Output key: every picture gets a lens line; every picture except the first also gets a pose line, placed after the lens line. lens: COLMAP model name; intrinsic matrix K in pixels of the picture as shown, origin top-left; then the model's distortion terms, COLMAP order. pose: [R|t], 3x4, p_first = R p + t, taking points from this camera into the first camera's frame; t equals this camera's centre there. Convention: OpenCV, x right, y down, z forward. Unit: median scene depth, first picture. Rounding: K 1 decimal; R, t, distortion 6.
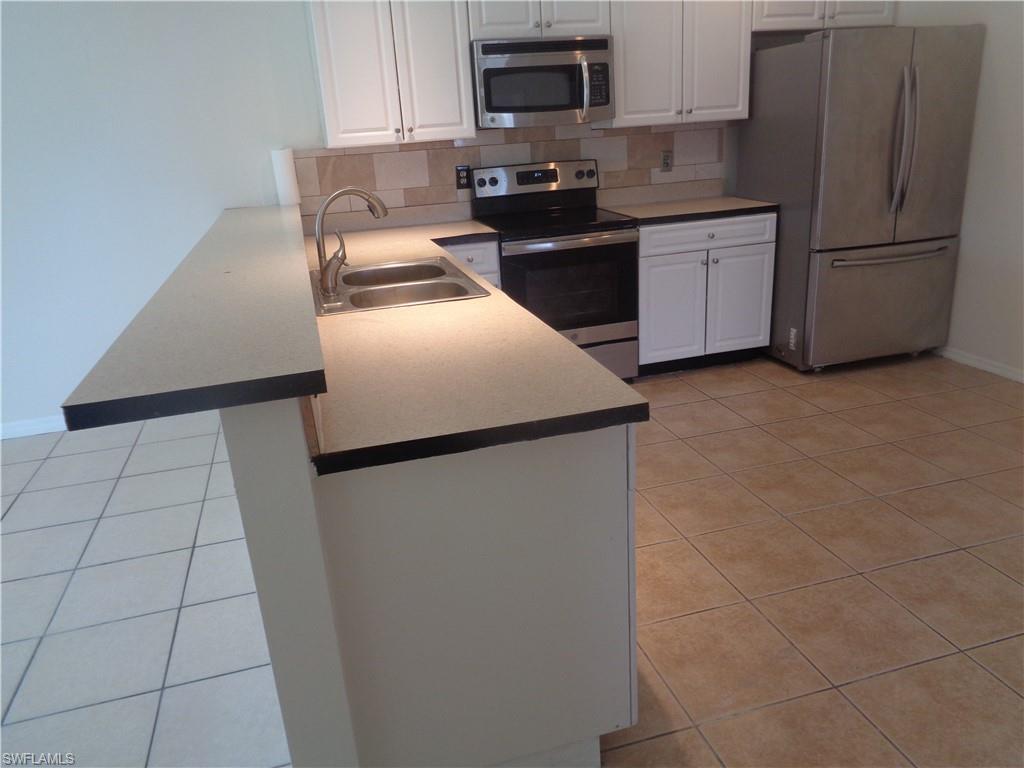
lens RADIAL K [[765.9, 0, 514.0], [0, 765.9, 388.9], [0, 0, 1]] dist [-0.006888, 0.010371]
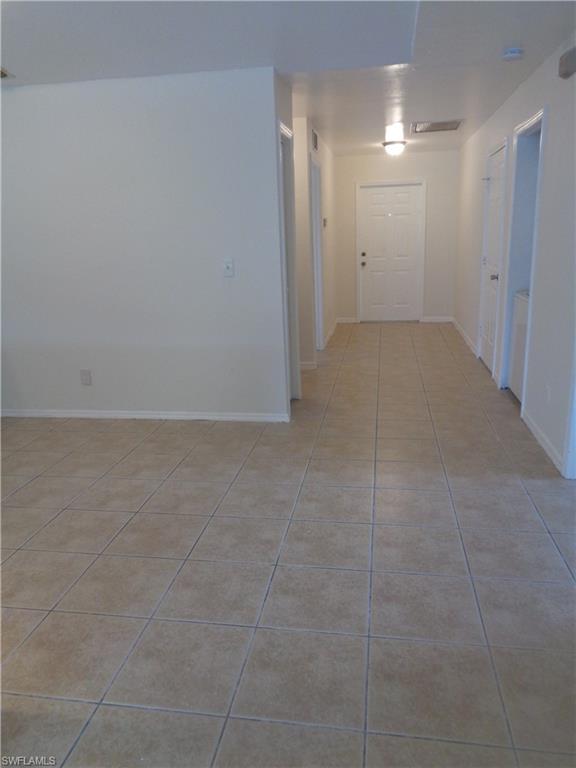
lens RADIAL K [[578.8, 0, 288.0], [0, 578.8, 390.3], [0, 0, 1]] dist [-0.002599, -0.000362]
pose [[0.424552, -0.196563, 0.883809, -0.134592], [0.315586, 0.947059, 0.059034, 0.031616], [-0.848623, 0.253855, 0.464108, -0.003902]]
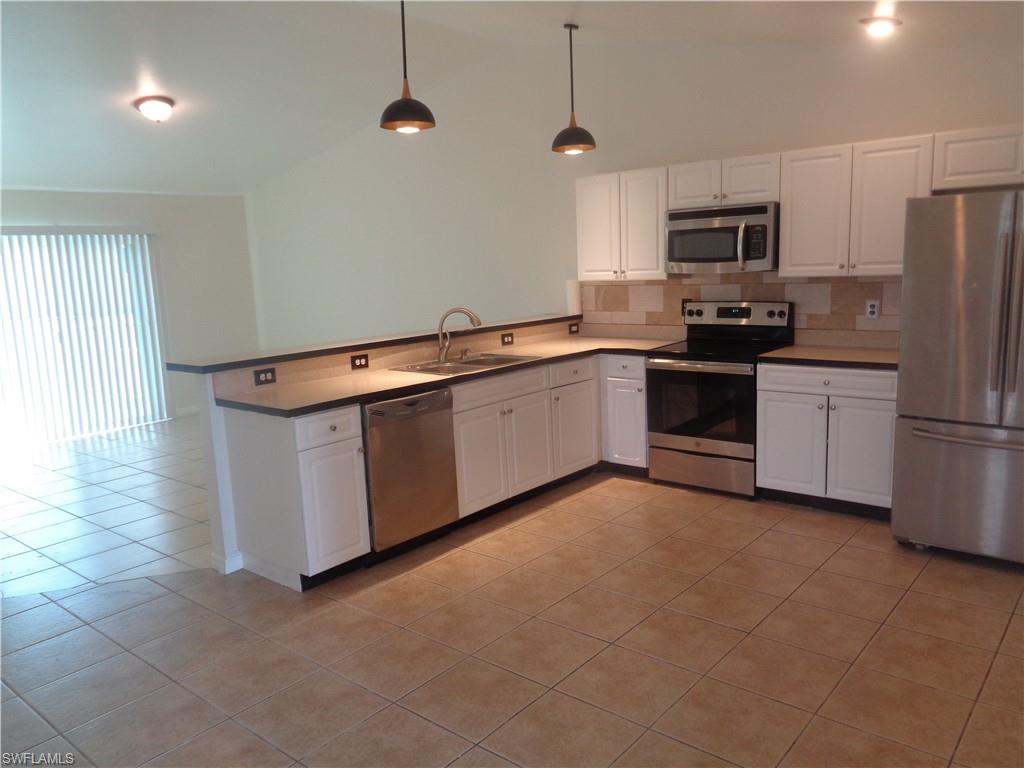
lens RADIAL K [[771.7, 0, 512.8], [0, 771.7, 384.0], [0, 0, 1]] dist [-0.002599, -0.000362]
pose [[0.560456, 0.168827, -0.810794, 0.858795], [-0.268748, 0.963097, 0.014770, -0.097391], [0.783367, 0.209621, 0.585146, 0.048892]]
